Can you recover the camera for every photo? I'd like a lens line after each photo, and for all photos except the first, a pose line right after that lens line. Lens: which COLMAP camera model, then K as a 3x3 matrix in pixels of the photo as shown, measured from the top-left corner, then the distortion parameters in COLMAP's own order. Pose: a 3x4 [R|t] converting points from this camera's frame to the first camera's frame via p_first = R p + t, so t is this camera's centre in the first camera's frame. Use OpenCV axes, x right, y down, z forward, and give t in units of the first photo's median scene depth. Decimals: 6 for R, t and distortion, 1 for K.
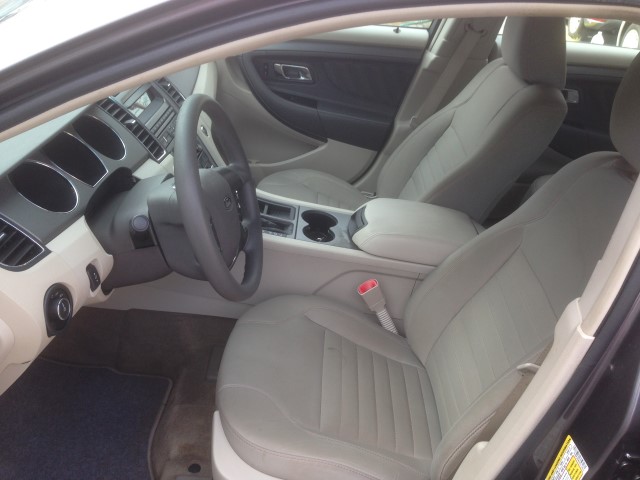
lens RADIAL K [[593.5, 0, 322.6], [0, 593.5, 236.2], [0, 0, 1]] dist [0.043878, 0.000000]
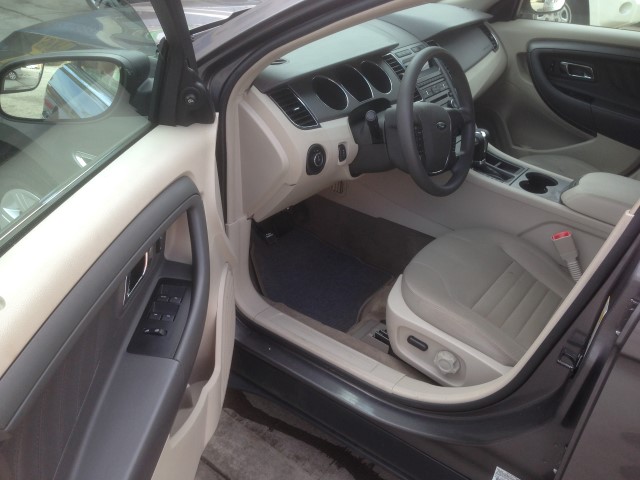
lens RADIAL K [[593.5, 0, 317.9], [0, 593.5, 237.6], [0, 0, 1]] dist [0.043878, 0.000000]
pose [[0.825055, 0.215403, -0.522386, 0.286525], [-0.244942, 0.969452, 0.012887, 0.185371], [0.509204, 0.117322, 0.852612, -0.232075]]
